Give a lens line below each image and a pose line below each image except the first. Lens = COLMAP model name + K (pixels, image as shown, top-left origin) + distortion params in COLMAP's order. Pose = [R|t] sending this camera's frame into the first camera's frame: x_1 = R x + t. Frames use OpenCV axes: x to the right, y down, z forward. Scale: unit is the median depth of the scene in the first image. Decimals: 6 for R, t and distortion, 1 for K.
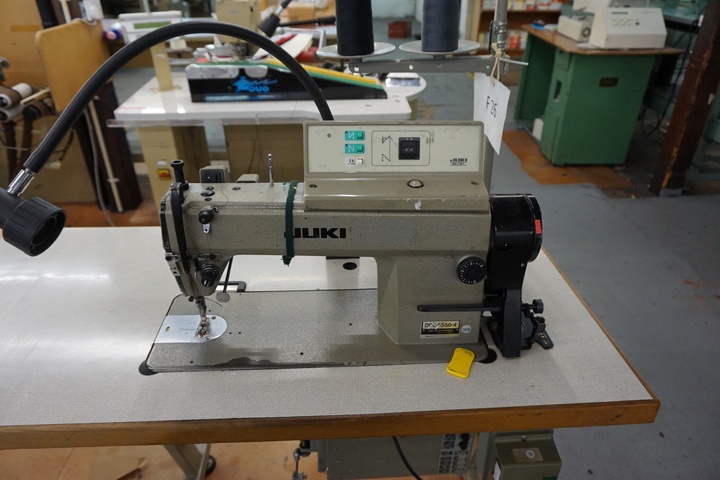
lens RADIAL K [[483.4, 0, 359.2], [0, 483.4, 237.9], [0, 0, 1]] dist [-0.038820, 0.023778]
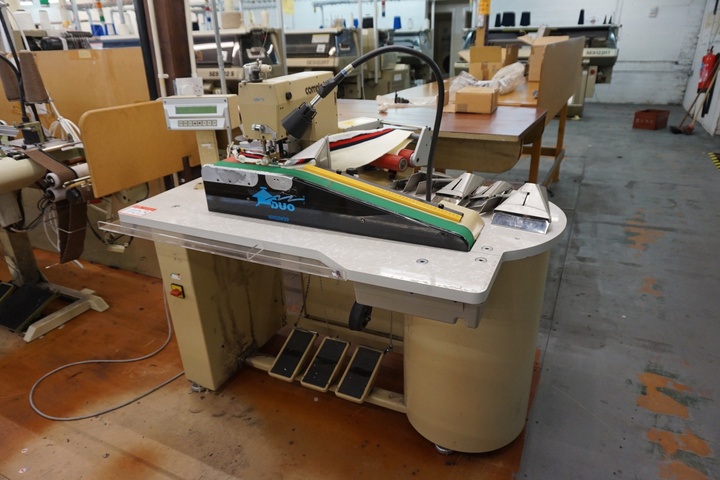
lens RADIAL K [[483.4, 0, 359.5], [0, 483.4, 243.1], [0, 0, 1]] dist [-0.038820, 0.023778]
pose [[0.877461, 0.171217, -0.448047, 0.206144], [-0.228005, 0.970722, -0.075576, -0.232242], [0.421989, 0.168472, 0.890810, 0.443029]]
